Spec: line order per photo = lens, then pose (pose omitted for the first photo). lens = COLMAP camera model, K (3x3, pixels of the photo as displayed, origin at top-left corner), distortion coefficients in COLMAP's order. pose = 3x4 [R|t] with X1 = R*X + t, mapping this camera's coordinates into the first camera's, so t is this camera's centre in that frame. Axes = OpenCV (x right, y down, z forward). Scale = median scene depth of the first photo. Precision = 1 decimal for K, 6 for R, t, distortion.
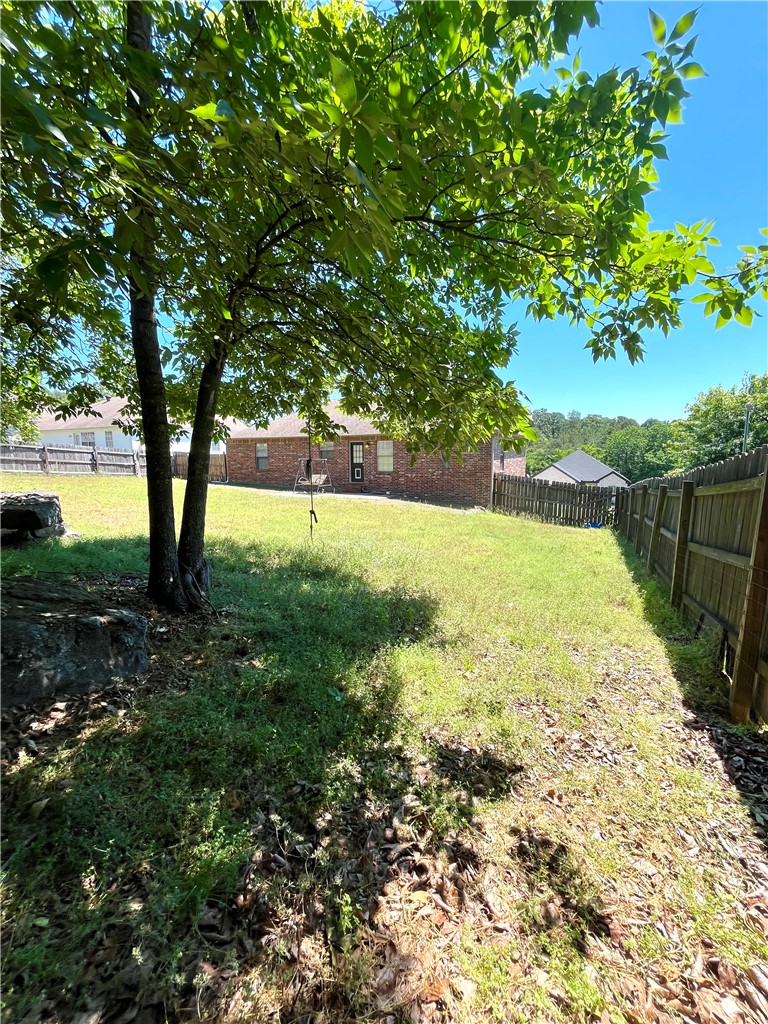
lens RADIAL K [[412.6, 0, 385.3], [0, 412.6, 514.8], [0, 0, 1]] dist [-0.006656, 0.000291]
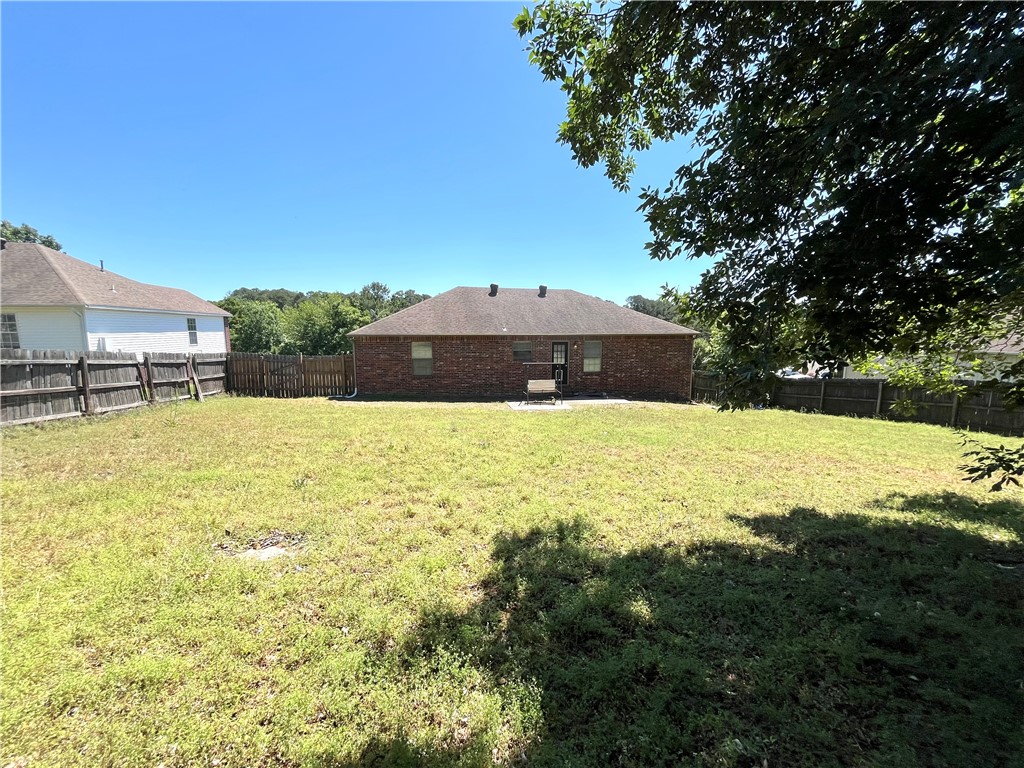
lens RADIAL K [[412.6, 0, 514.5], [0, 412.6, 385.3], [0, 0, 1]] dist [-0.006656, 0.000291]
pose [[0.791492, -0.075352, 0.606517, -3.272266], [0.085260, 0.996280, 0.012513, -0.454883], [-0.605203, 0.041808, 0.794972, 1.494679]]
